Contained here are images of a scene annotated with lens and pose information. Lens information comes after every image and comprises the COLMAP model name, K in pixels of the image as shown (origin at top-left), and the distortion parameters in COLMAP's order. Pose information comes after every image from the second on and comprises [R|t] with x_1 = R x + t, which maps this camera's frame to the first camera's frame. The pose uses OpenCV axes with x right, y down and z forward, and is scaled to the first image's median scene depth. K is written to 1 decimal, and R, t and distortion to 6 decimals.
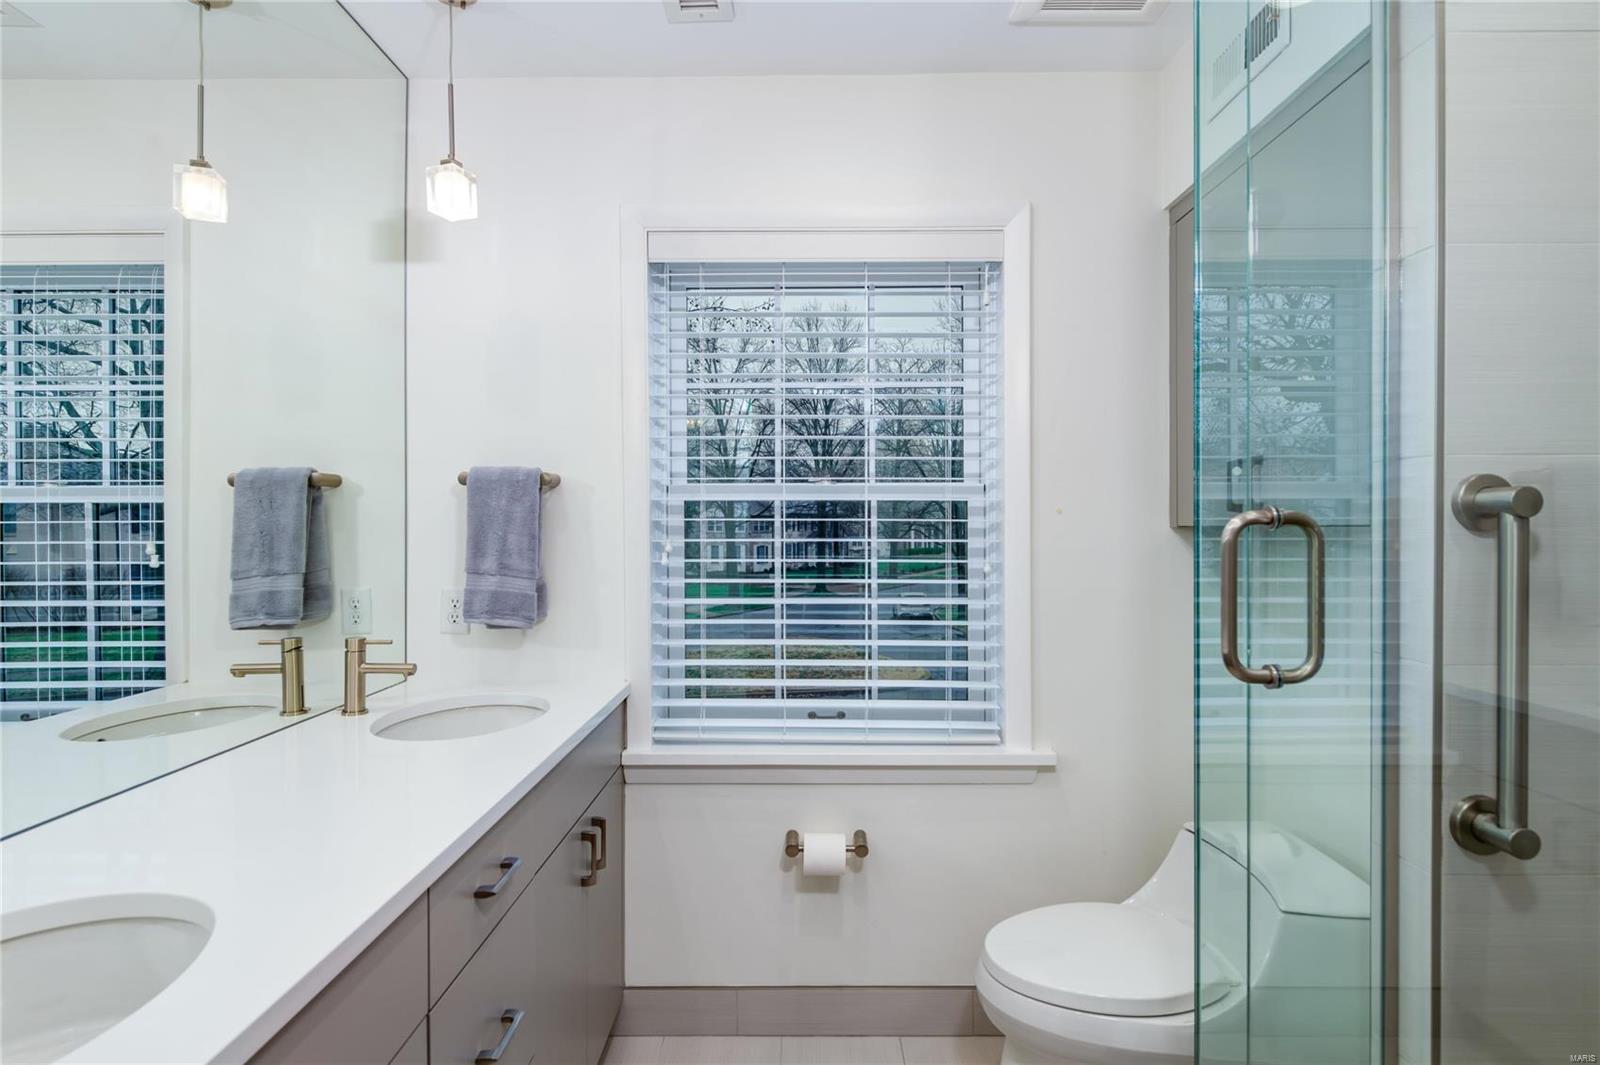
lens RADIAL K [[775.0, 0, 797.9], [0, 775.0, 525.4], [0, 0, 1]] dist [0.002617, -0.000855]
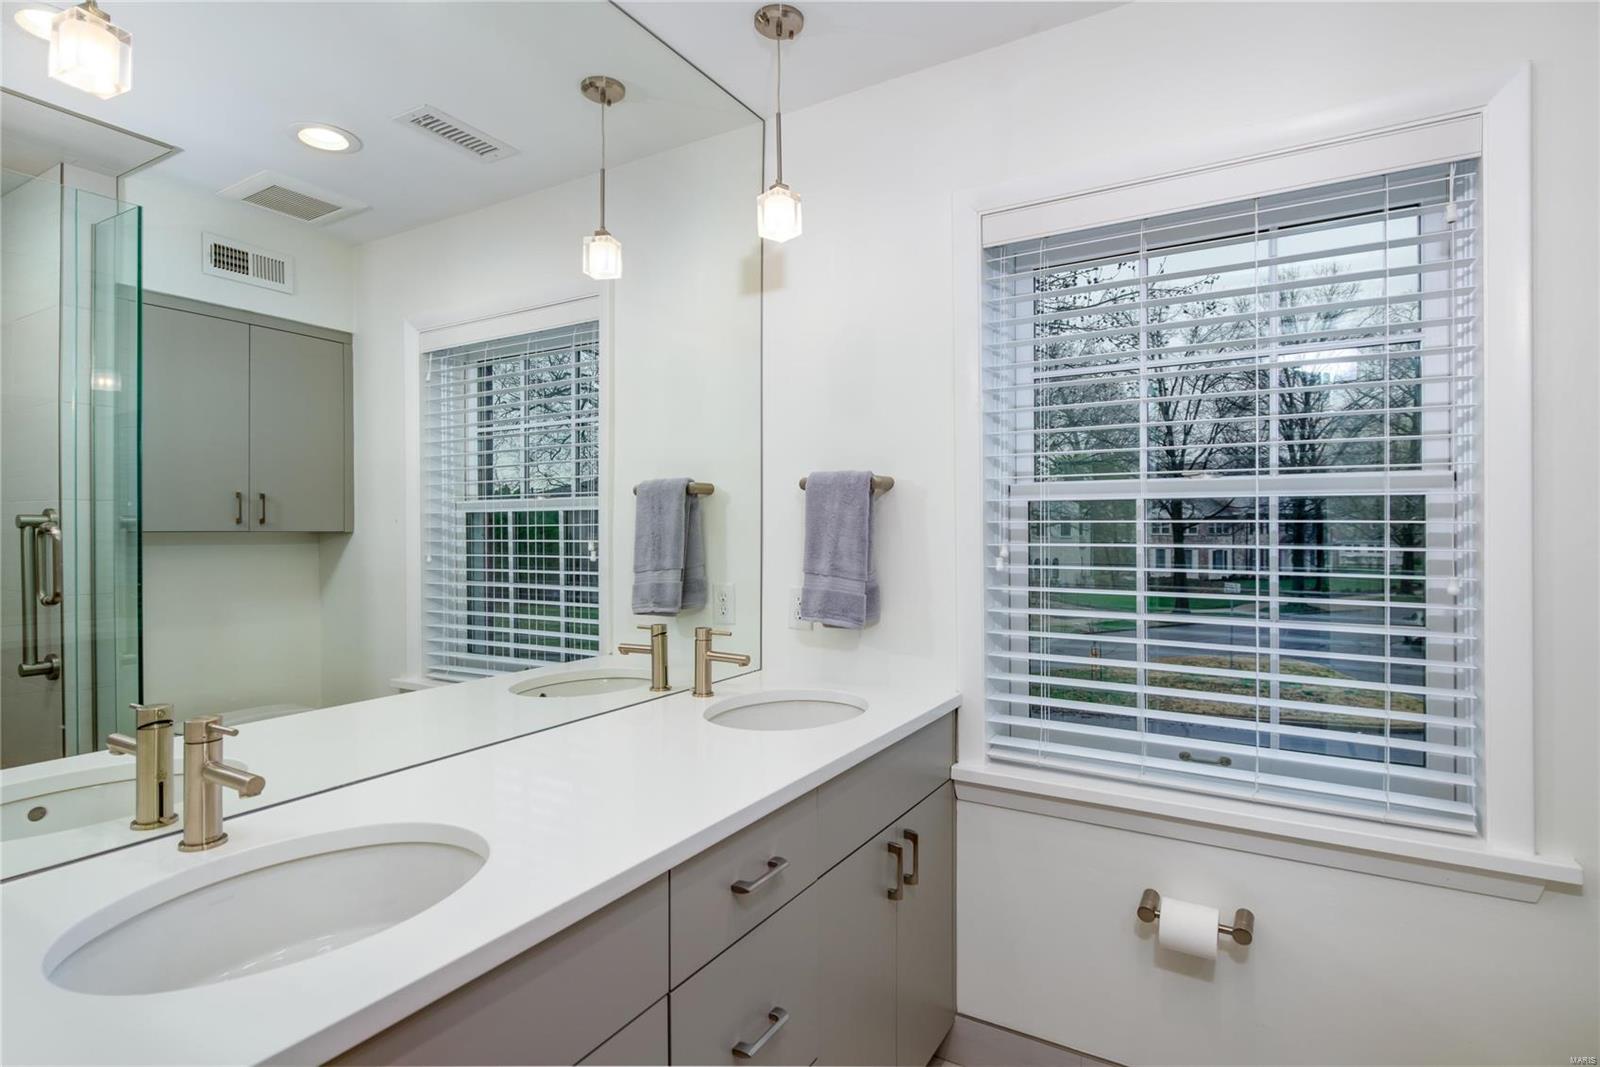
lens RADIAL K [[775.0, 0, 797.9], [0, 775.0, 526.4], [0, 0, 1]] dist [0.002617, -0.000855]
pose [[0.863549, 0.000440, -0.504264, 0.091168], [-0.001133, 0.999999, -0.001067, -0.001233], [0.504263, 0.001493, 0.863549, 0.079531]]
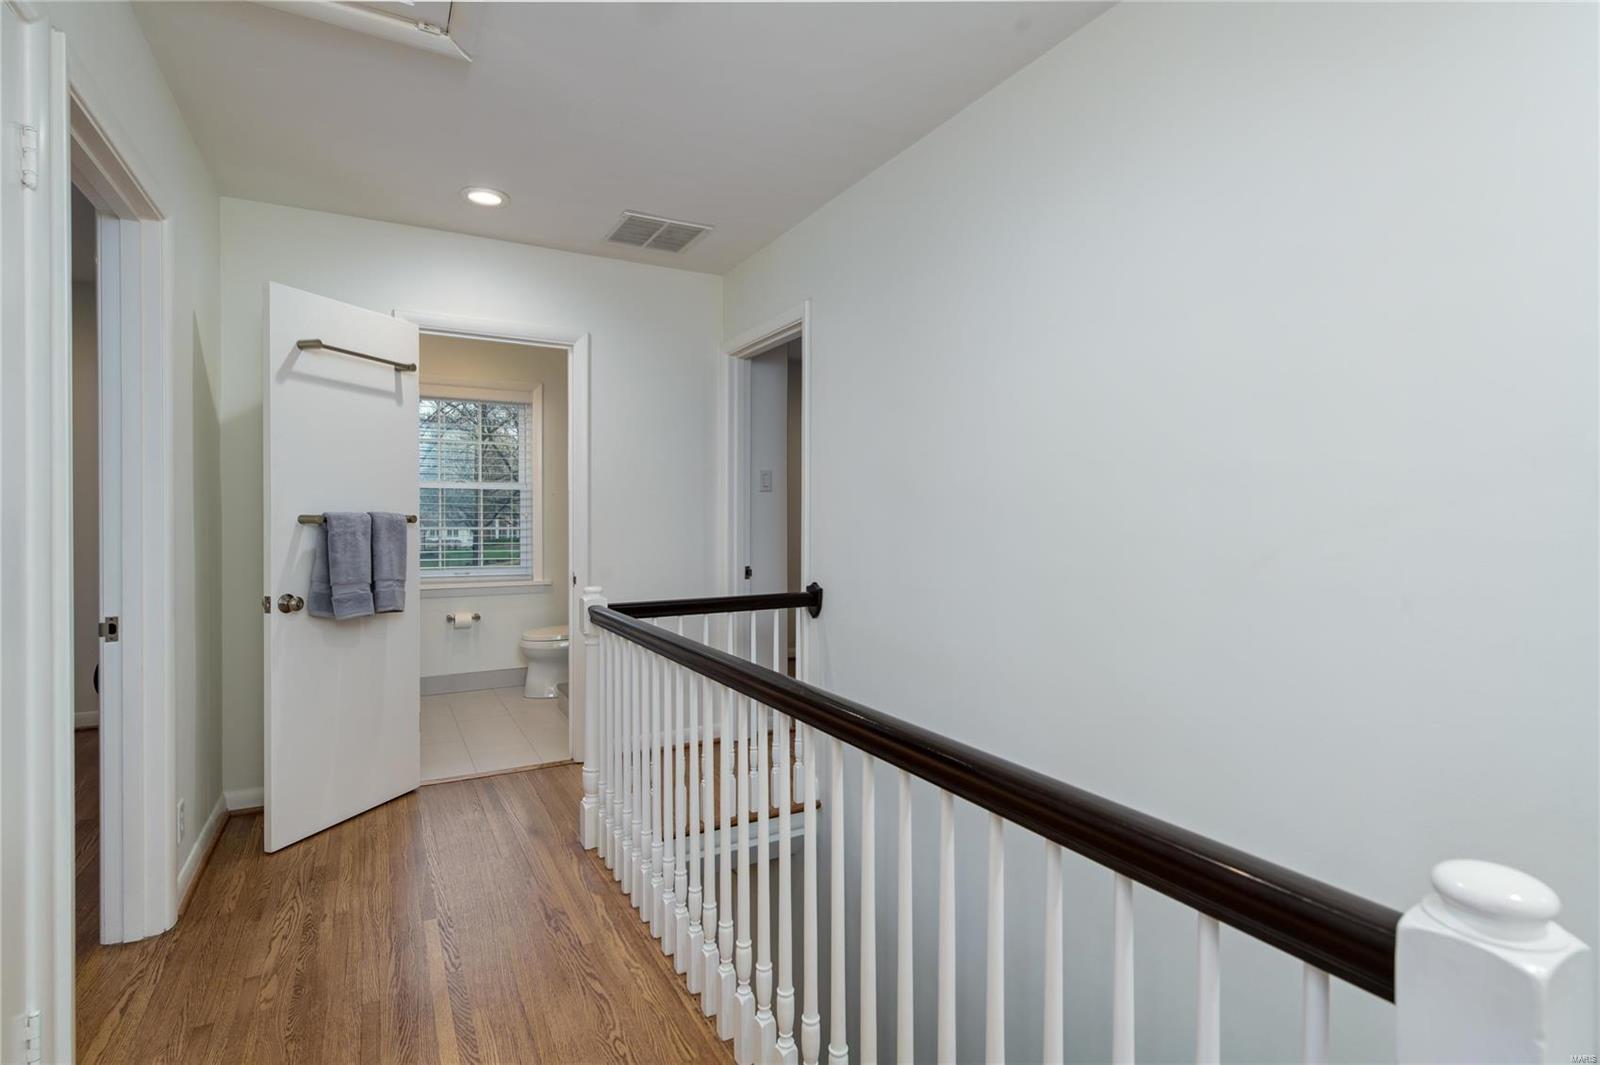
lens RADIAL K [[775.0, 0, 797.9], [0, 775.0, 525.4], [0, 0, 1]] dist [0.002617, -0.000855]
pose [[0.869145, -0.002837, 0.494549, -0.291168], [-0.000805, 0.999974, 0.007152, 0.078298], [-0.494556, -0.006614, 0.869120, -1.955164]]
